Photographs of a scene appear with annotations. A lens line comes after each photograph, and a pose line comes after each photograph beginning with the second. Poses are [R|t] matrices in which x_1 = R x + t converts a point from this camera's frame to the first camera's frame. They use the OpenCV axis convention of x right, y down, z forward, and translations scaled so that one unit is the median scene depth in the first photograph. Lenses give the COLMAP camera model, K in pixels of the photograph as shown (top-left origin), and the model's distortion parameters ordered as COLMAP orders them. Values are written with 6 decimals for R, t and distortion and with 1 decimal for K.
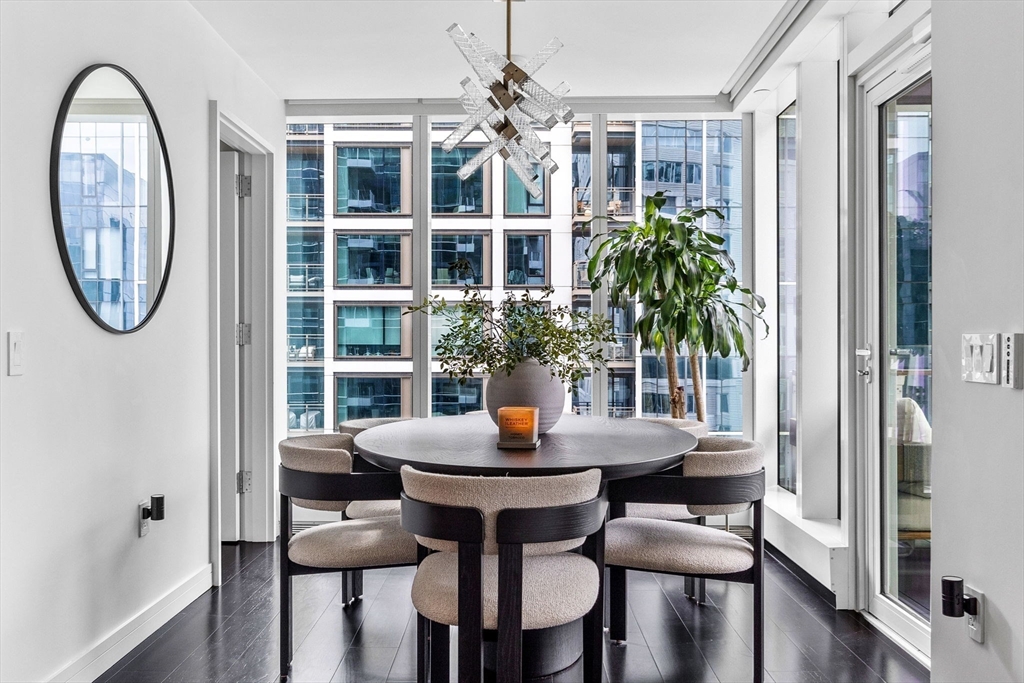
lens RADIAL K [[893.1, 0, 515.6], [0, 893.1, 346.1], [0, 0, 1]] dist [0.009155, 0.001432]
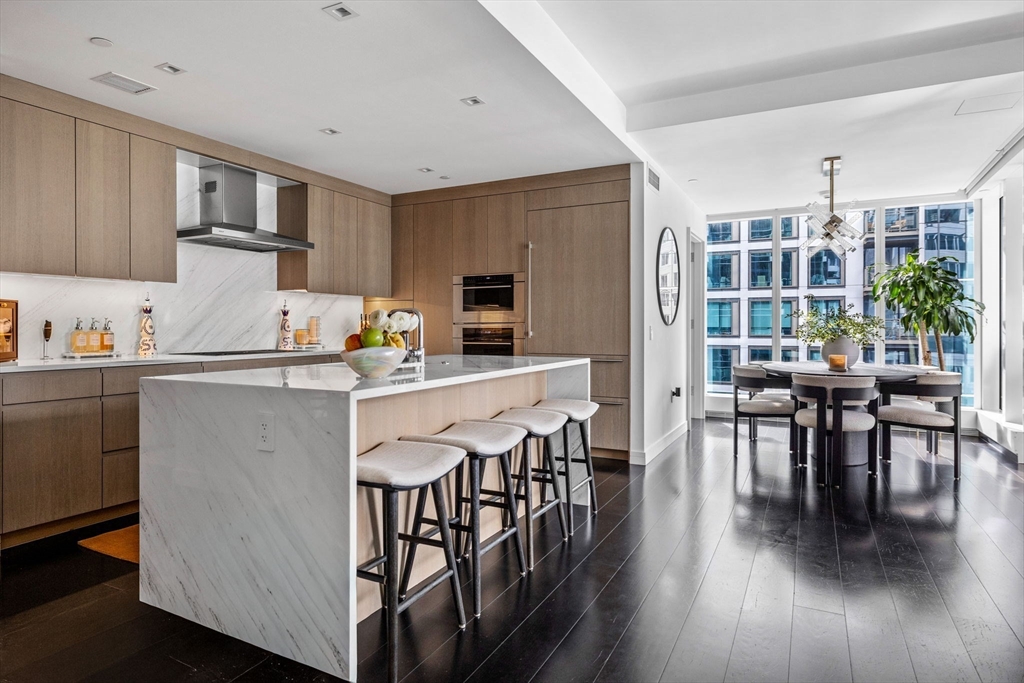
lens RADIAL K [[591.3, 0, 511.5], [0, 591.3, 330.8], [0, 0, 1]] dist [0.004988, -0.000977]
pose [[0.890377, 0.001866, -0.455221, -0.035304], [0.000576, 0.999986, 0.005227, -0.005026], [0.455224, -0.004917, 0.890363, -0.555816]]
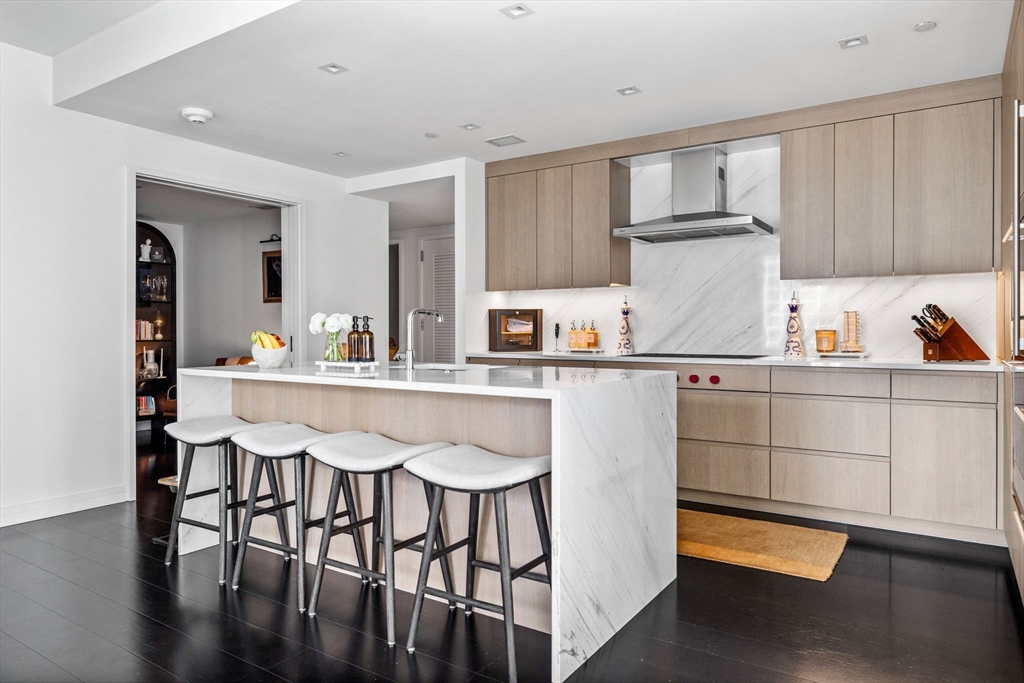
lens RADIAL K [[663.2, 0, 510.4], [0, 663.2, 334.7], [0, 0, 1]] dist [-0.000232, -0.001788]
pose [[-0.551714, 0.008501, -0.833990, 0.084618], [0.000290, 0.999950, 0.010000, -0.005529], [0.834033, 0.005275, -0.551689, 0.428983]]
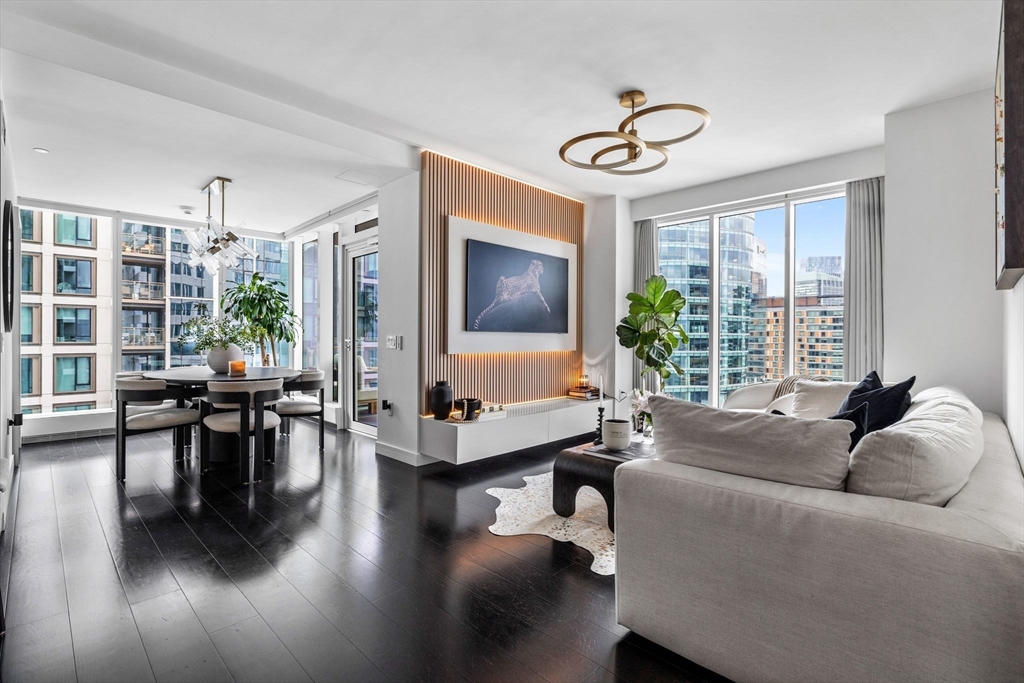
lens RADIAL K [[471.7, 0, 508.9], [0, 471.7, 339.2], [0, 0, 1]] dist [-0.012548, -0.000099]
pose [[0.703358, -0.001658, 0.710834, -0.269722], [-0.003489, 0.999977, 0.005784, -0.005836], [-0.710827, -0.006548, 0.703336, -0.373868]]
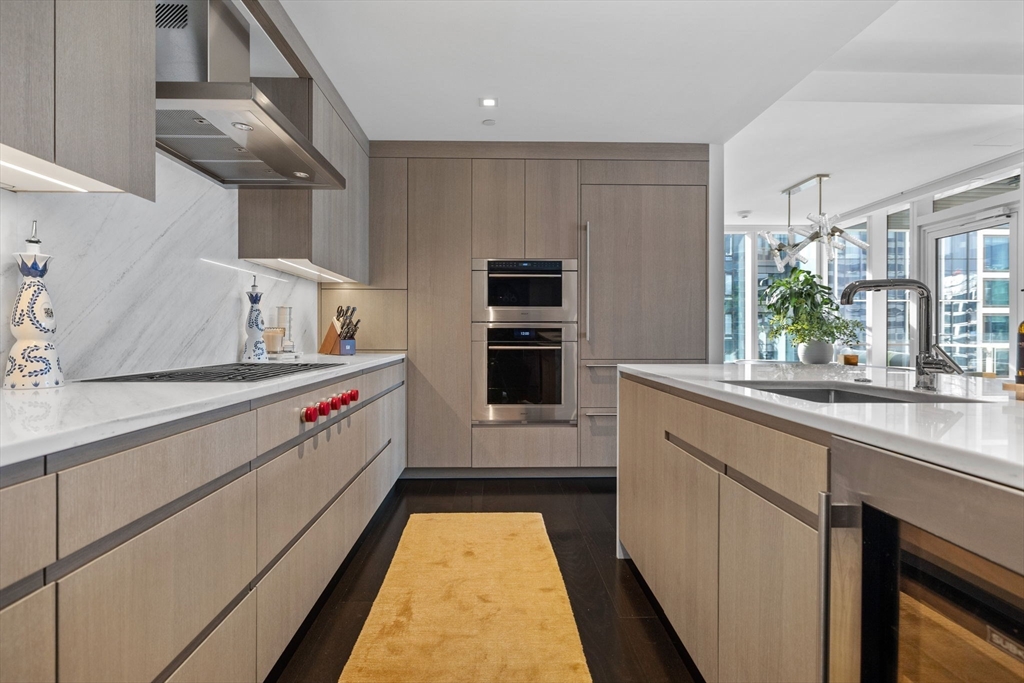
lens RADIAL K [[500.0, 0, 511.8], [0, 500.0, 336.4], [0, 0, 1]] dist [0.004787, -0.000348]
pose [[0.999392, 0.000319, 0.034861, -0.665848], [-0.000439, 0.999994, 0.003439, 0.005741], [-0.034859, -0.003452, 0.999386, -0.305790]]
